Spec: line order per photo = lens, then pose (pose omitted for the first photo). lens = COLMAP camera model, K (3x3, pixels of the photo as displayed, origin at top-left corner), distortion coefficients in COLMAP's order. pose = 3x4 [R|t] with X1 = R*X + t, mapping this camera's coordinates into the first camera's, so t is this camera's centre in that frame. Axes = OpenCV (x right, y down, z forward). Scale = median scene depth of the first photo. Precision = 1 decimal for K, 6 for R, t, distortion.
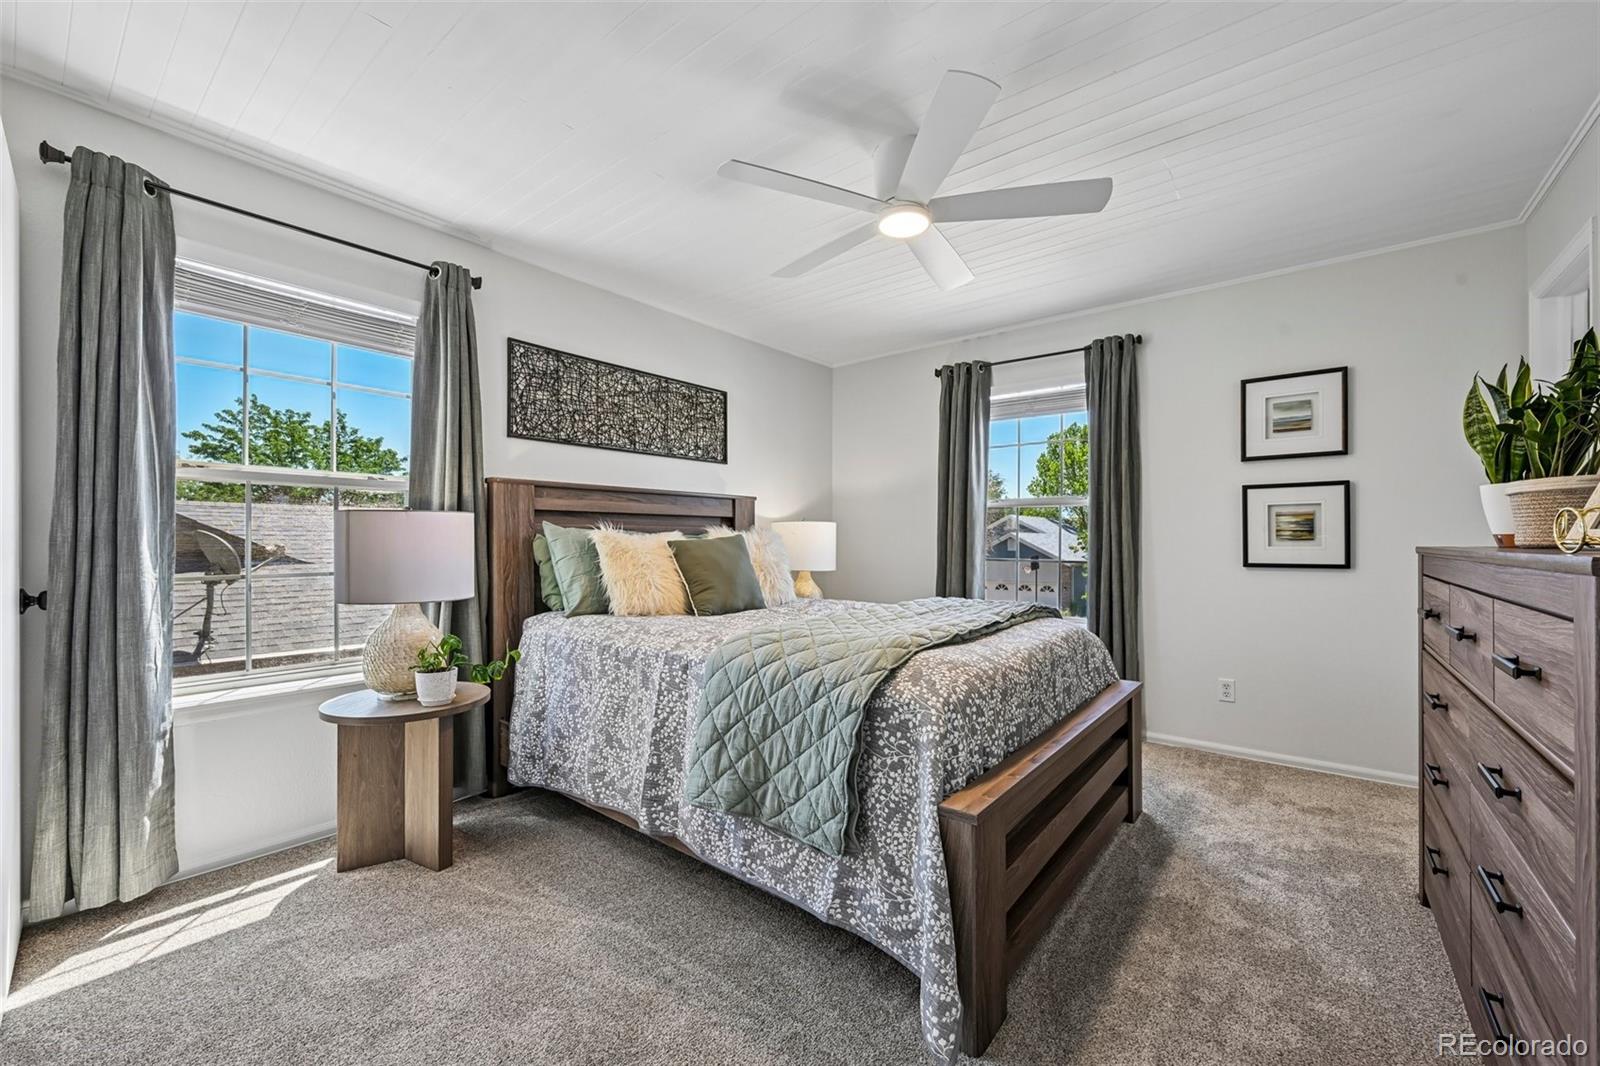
lens RADIAL K [[637.2, 0, 805.1], [0, 637.2, 540.4], [0, 0, 1]] dist [-0.001723, -0.000139]
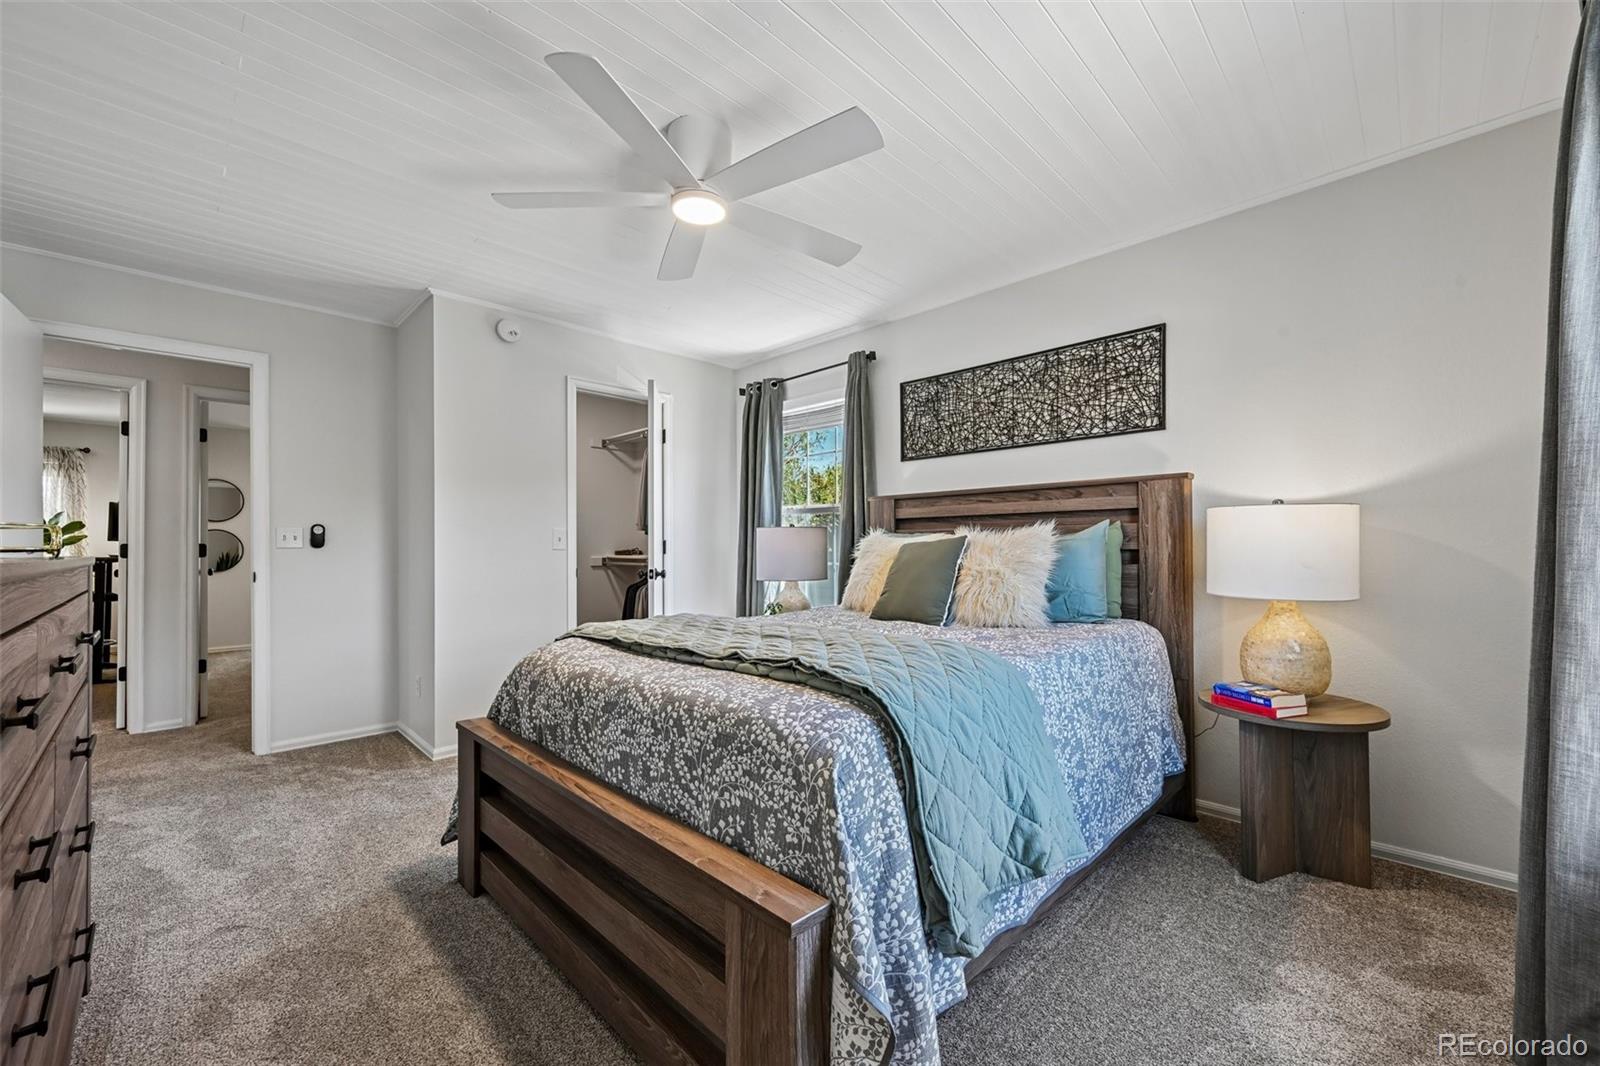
lens RADIAL K [[637.2, 0, 805.1], [0, 637.2, 540.4], [0, 0, 1]] dist [-0.001723, -0.000139]
pose [[-0.117892, -0.006991, -0.993002, 0.705151], [0.002143, 0.999971, -0.007294, 0.002195], [0.993024, -0.002988, -0.117874, 0.835113]]
